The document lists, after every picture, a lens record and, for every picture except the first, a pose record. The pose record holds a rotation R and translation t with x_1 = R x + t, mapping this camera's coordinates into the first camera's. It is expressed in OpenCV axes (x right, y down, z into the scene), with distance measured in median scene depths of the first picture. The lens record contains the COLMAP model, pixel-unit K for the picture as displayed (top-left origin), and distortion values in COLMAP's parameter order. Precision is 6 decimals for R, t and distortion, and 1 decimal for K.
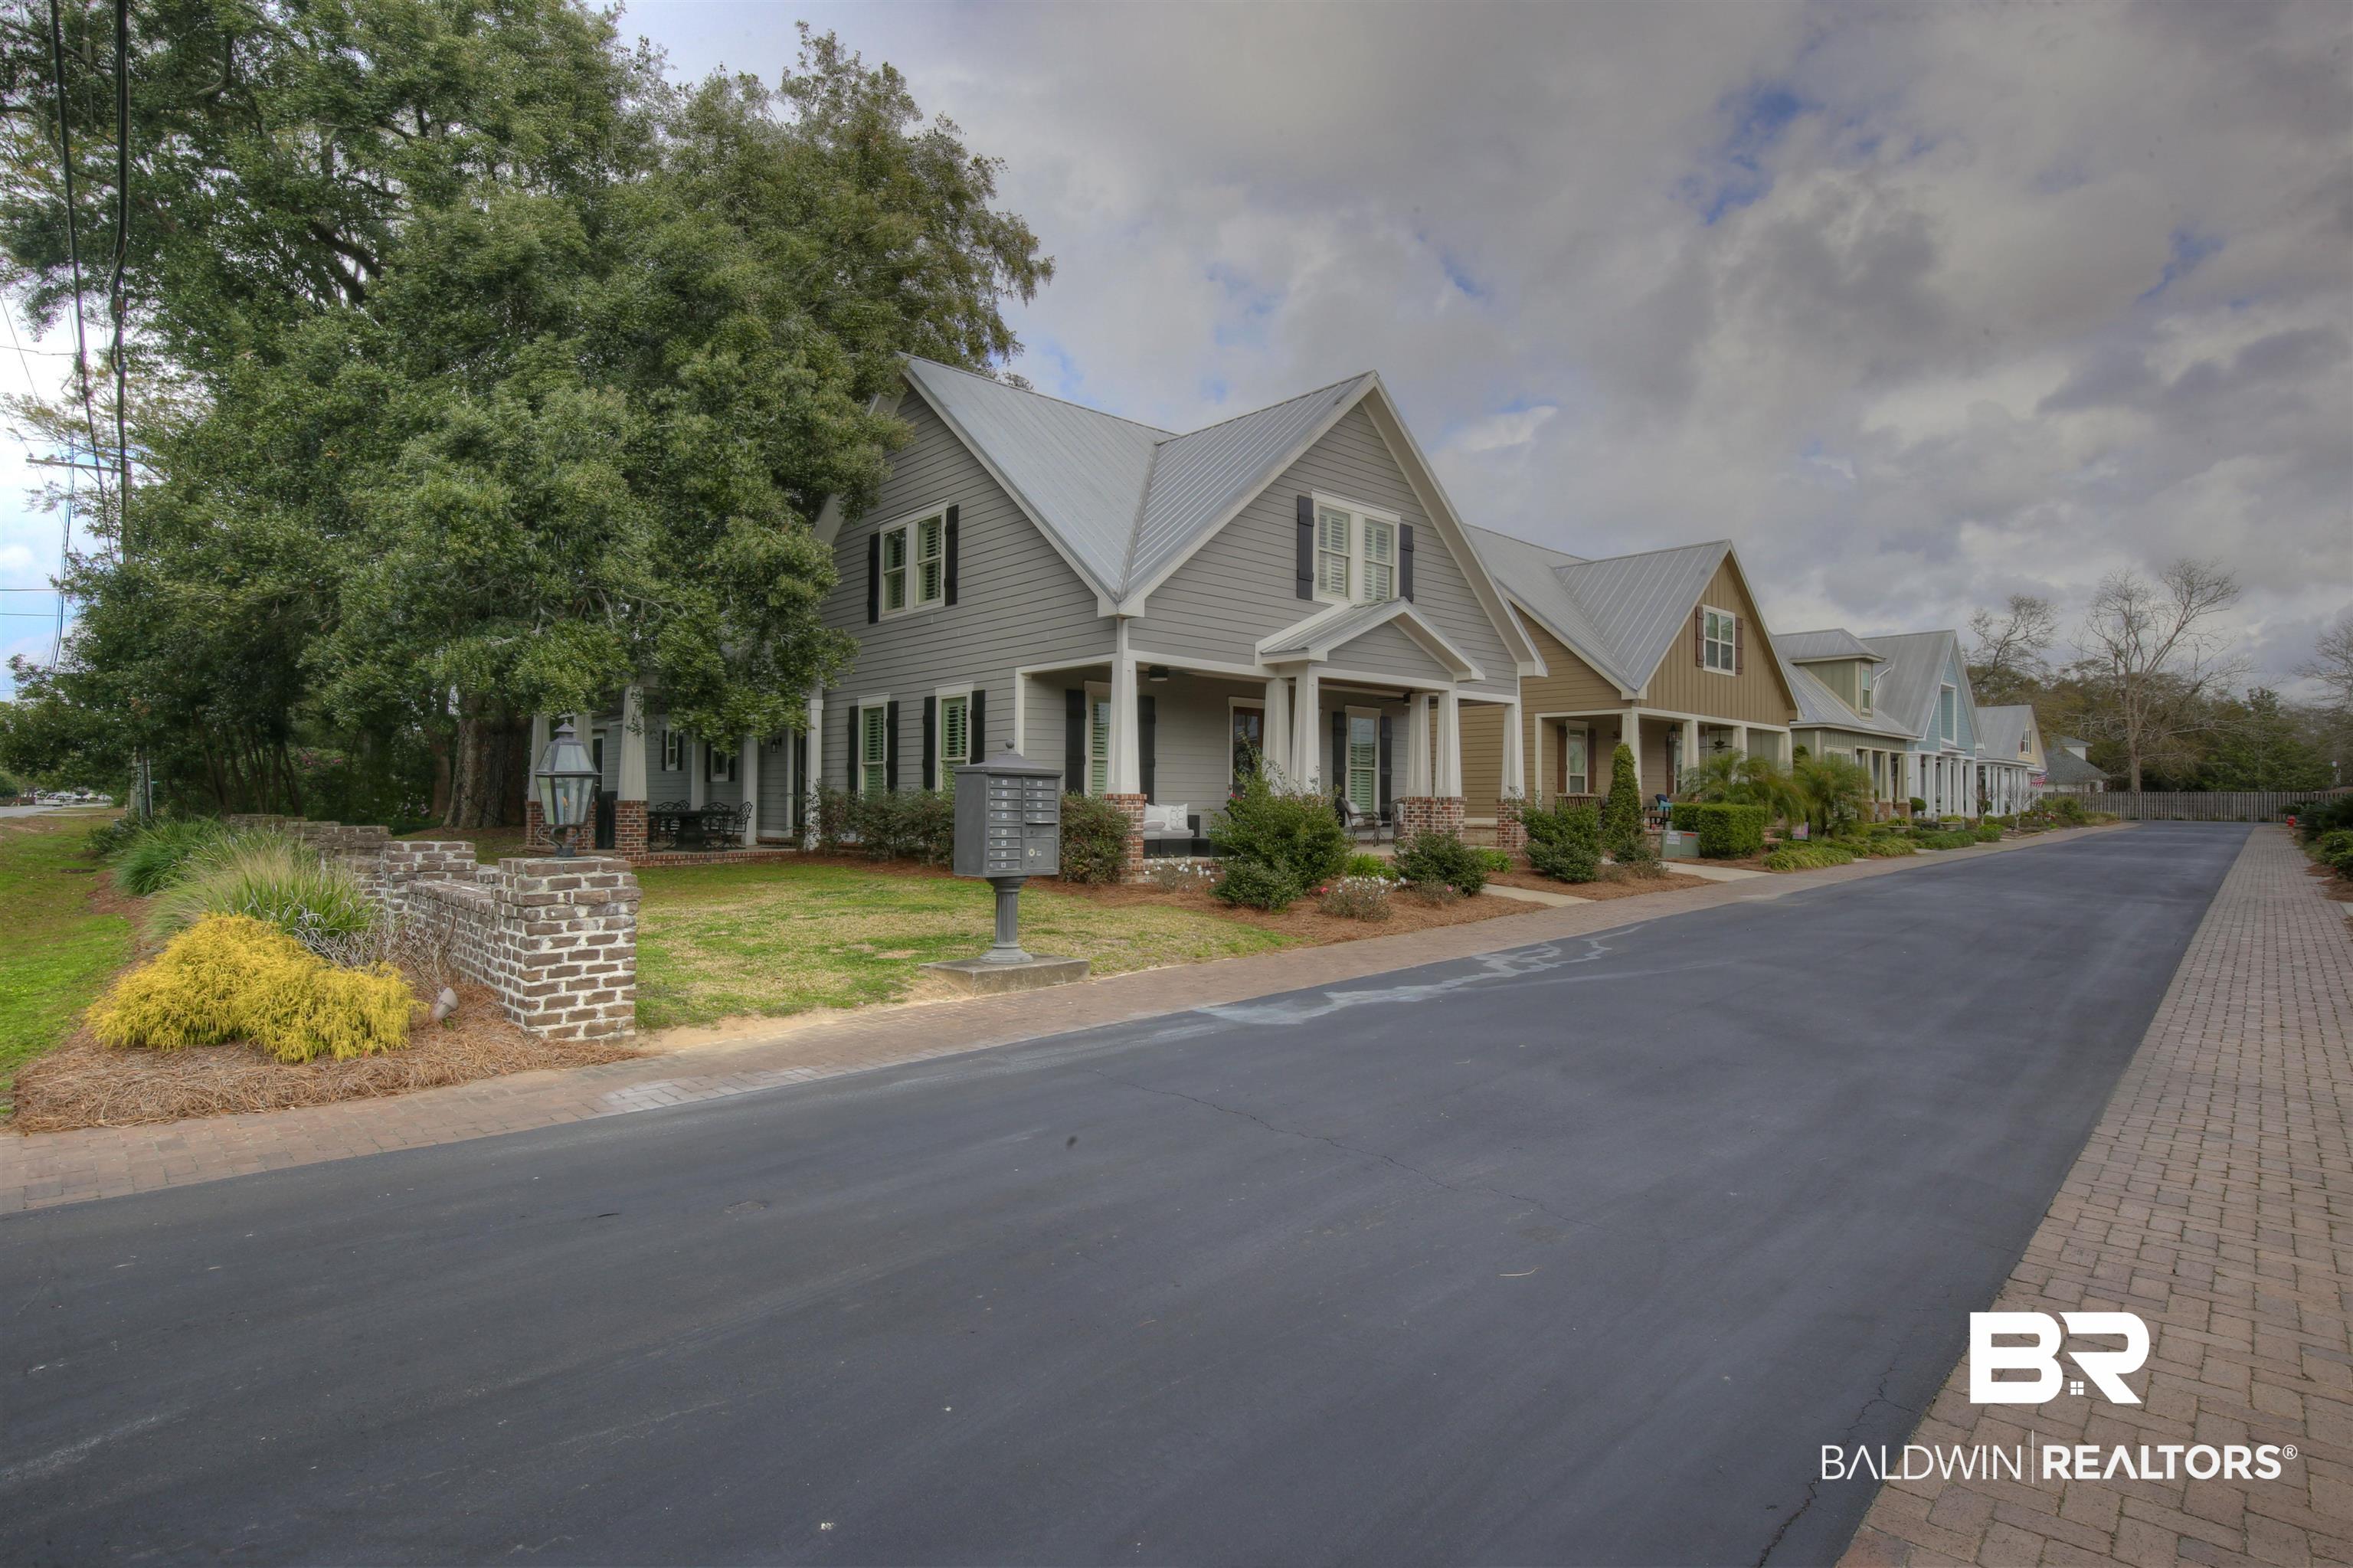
lens RADIAL K [[1188.0, 0, 1176.5], [0, 1188.0, 784.0], [0, 0, 1]] dist [-0.026882, -0.000047]
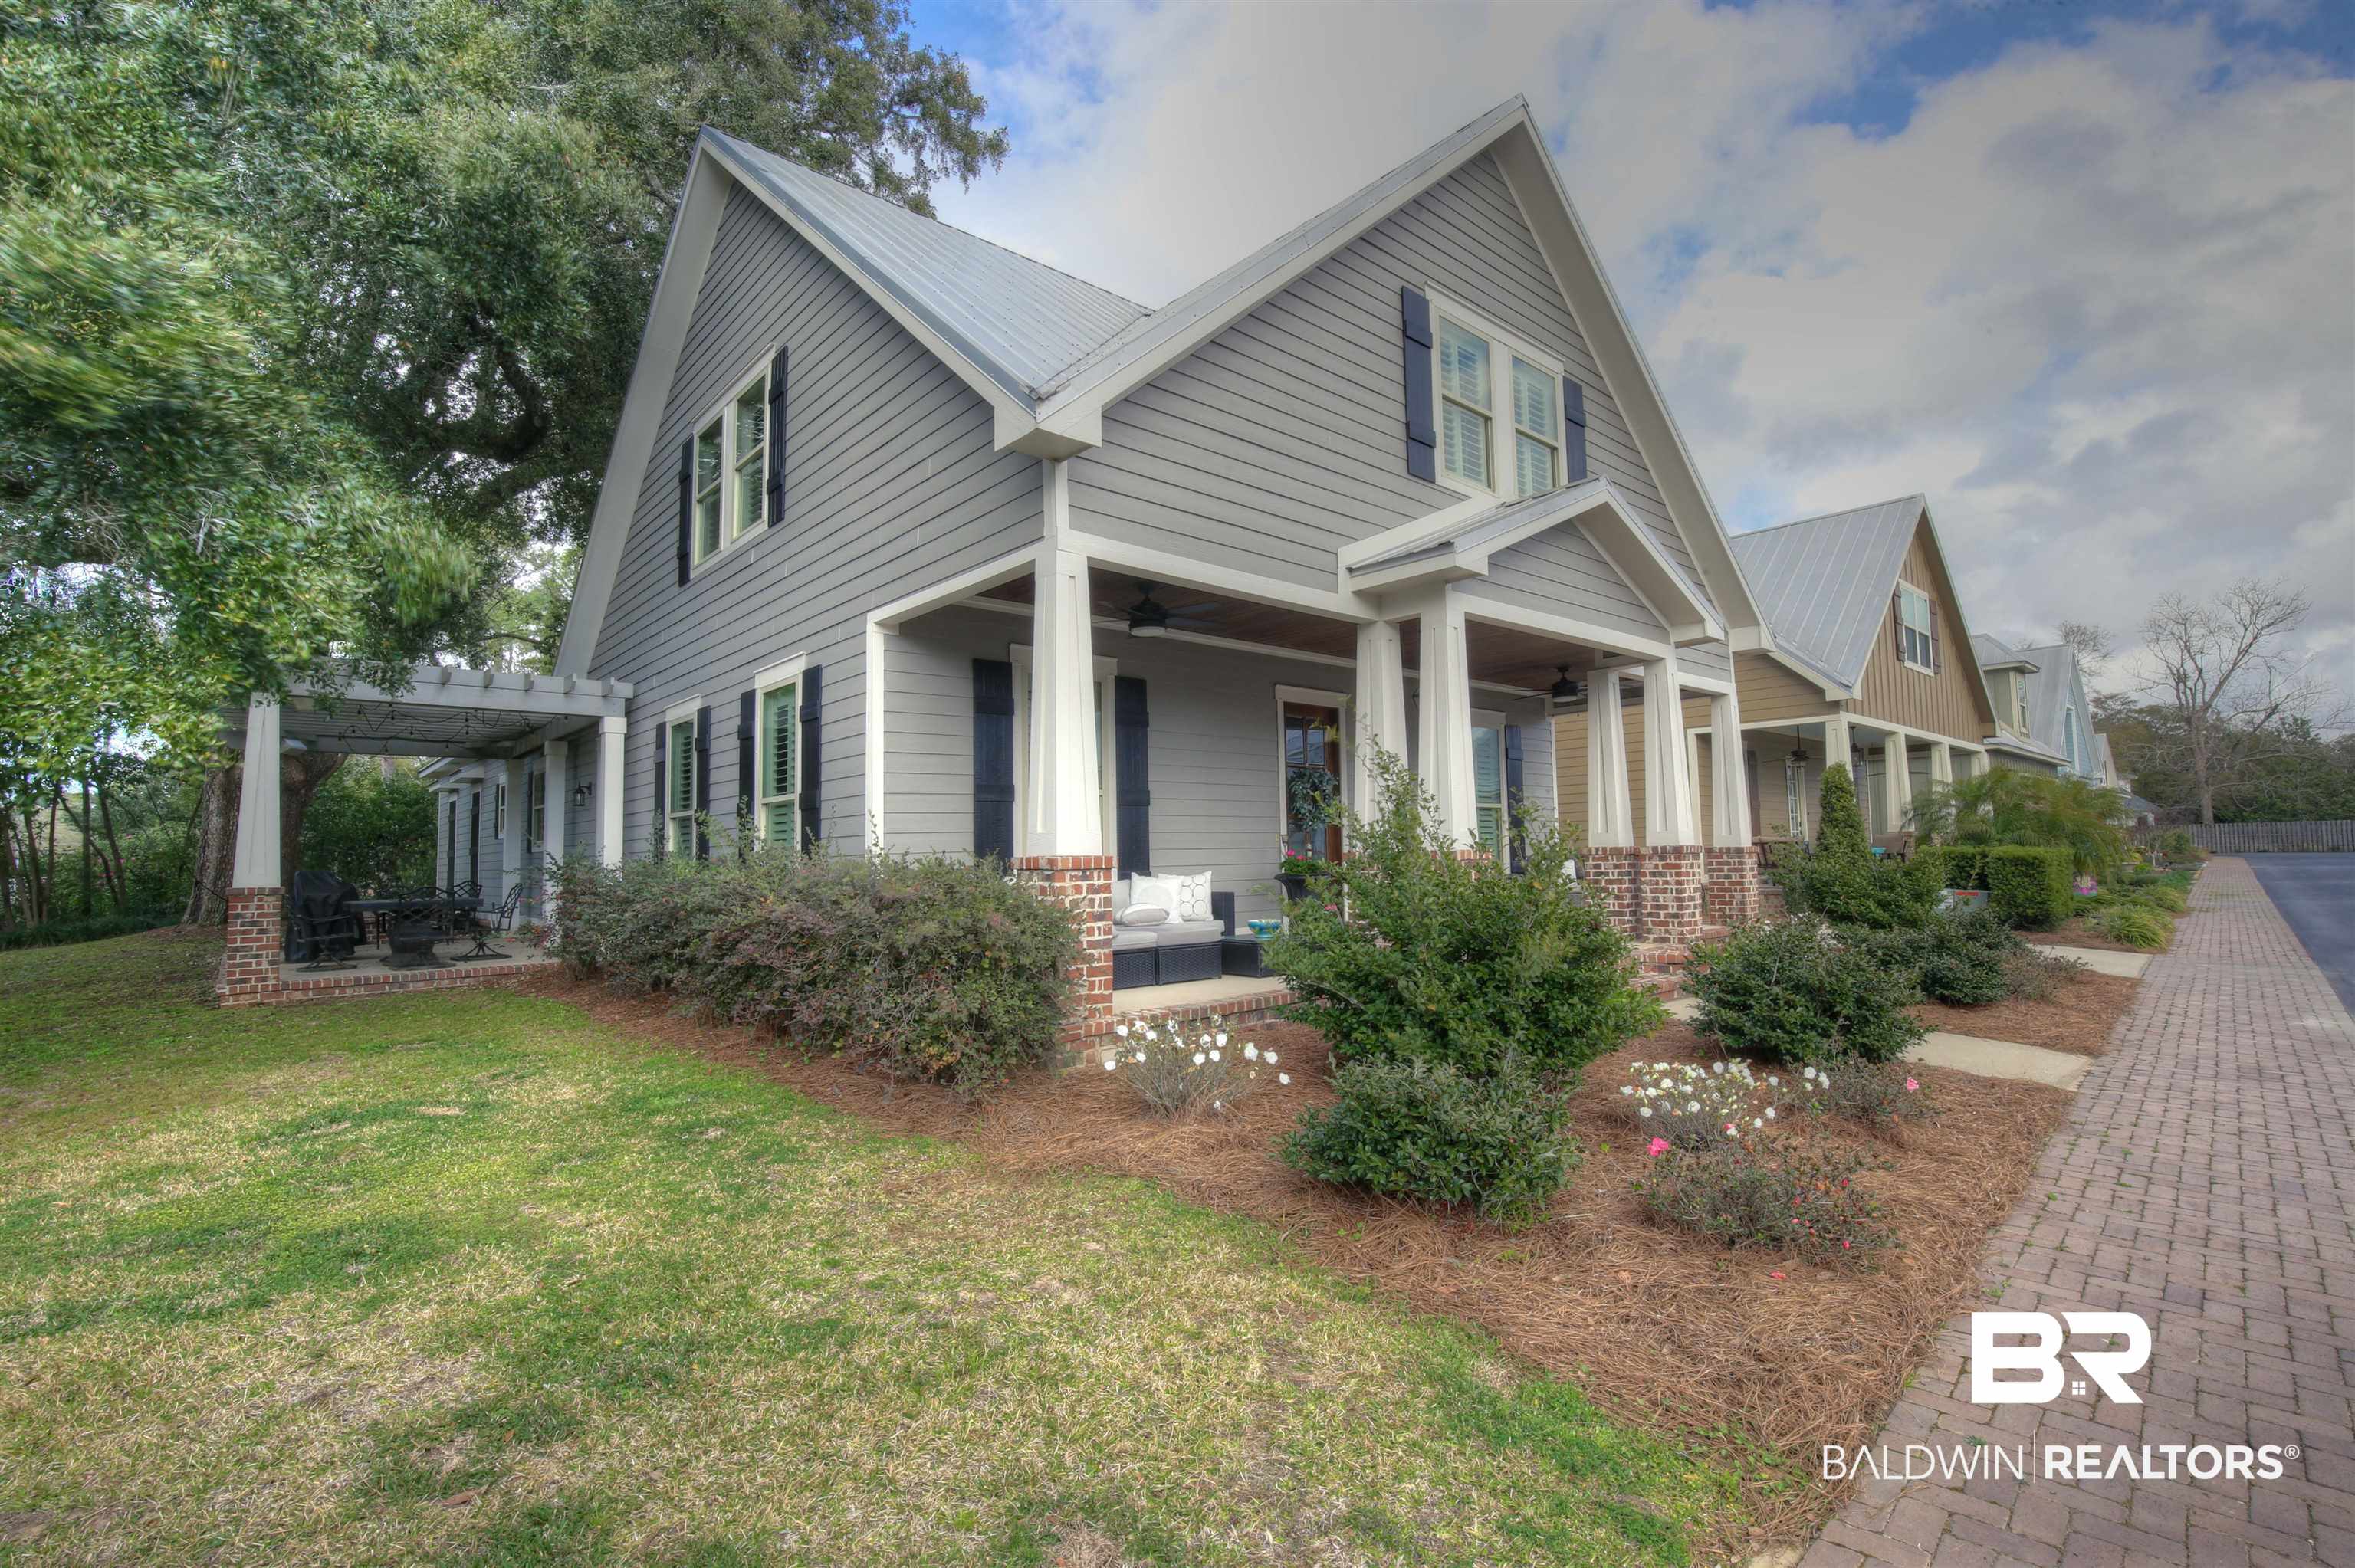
lens RADIAL K [[1089.2, 0, 1177.5], [0, 1089.2, 784.0], [0, 0, 1]] dist [-0.026567, -0.000608]
pose [[0.999518, -0.026644, -0.015944, 0.003281], [0.025716, 0.998110, -0.055822, 0.004316], [0.017401, 0.055385, 0.998313, 0.509123]]
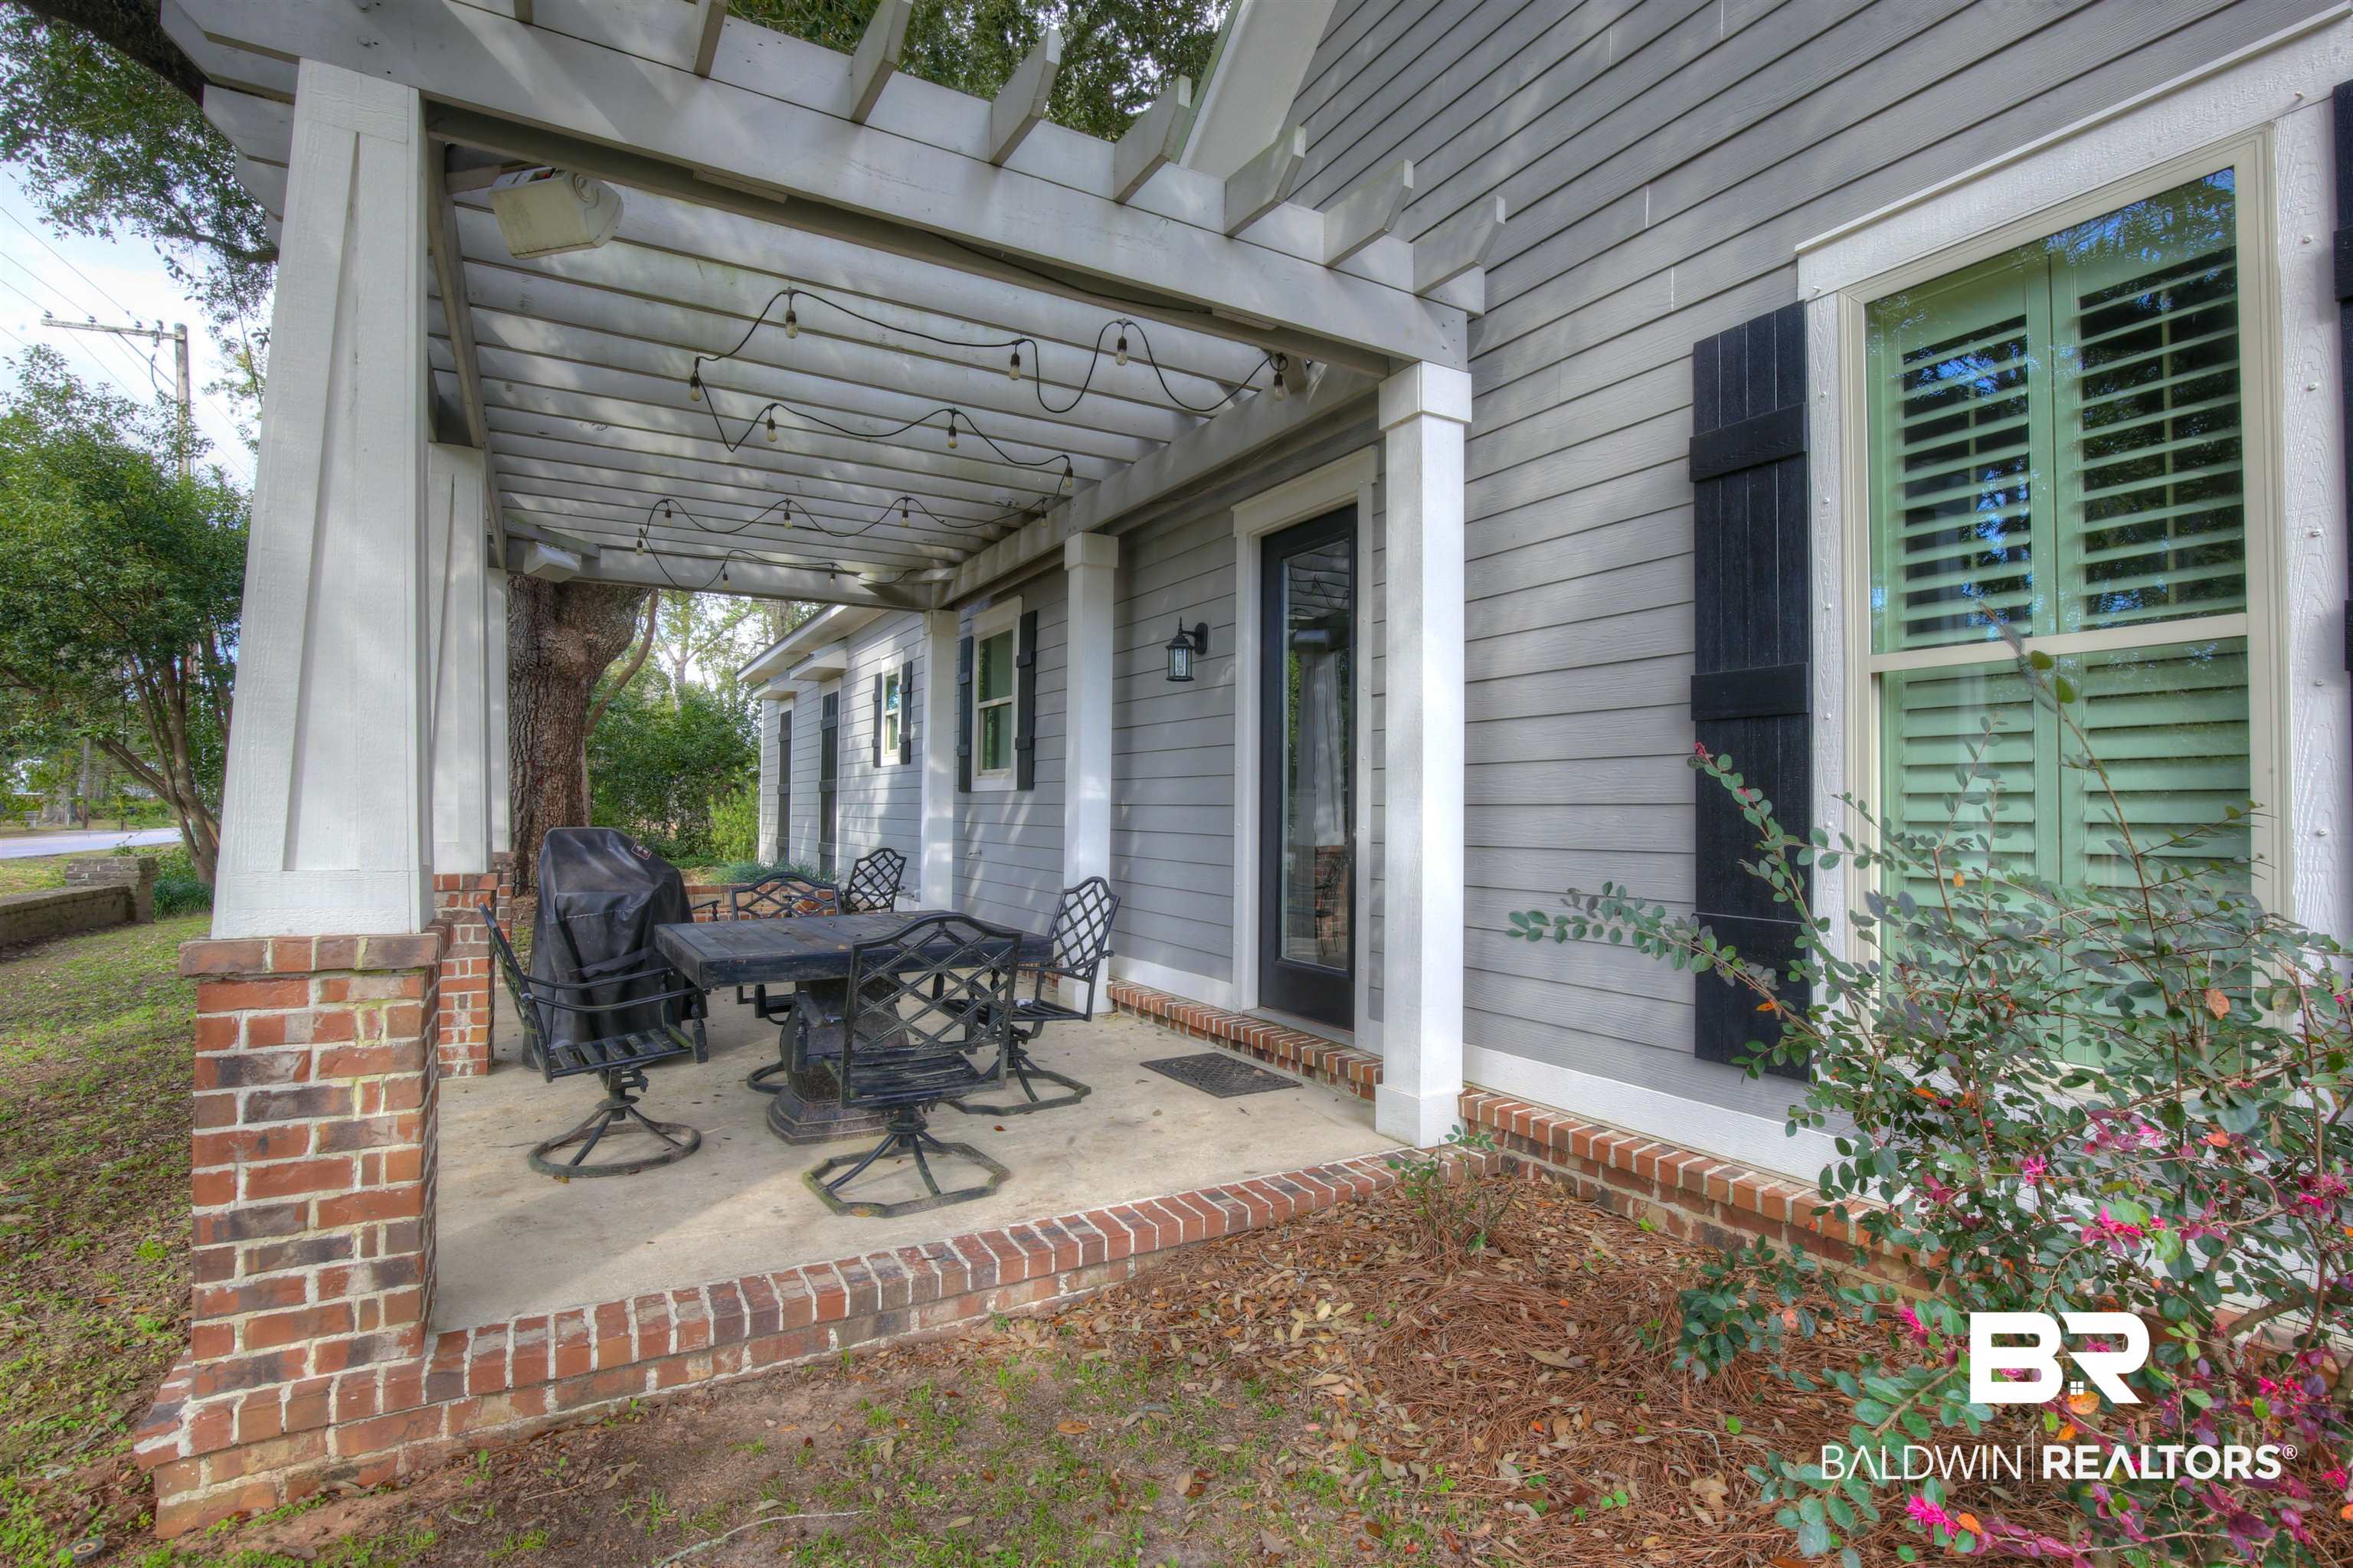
lens RADIAL K [[1088.5, 0, 1176.5], [0, 1088.5, 784.0], [0, 0, 1]] dist [-0.026567, -0.000608]
pose [[0.976596, -0.003926, -0.215048, -0.361129], [0.002217, 0.999964, -0.008188, -0.001607], [0.215073, 0.007520, 0.976569, 0.956692]]
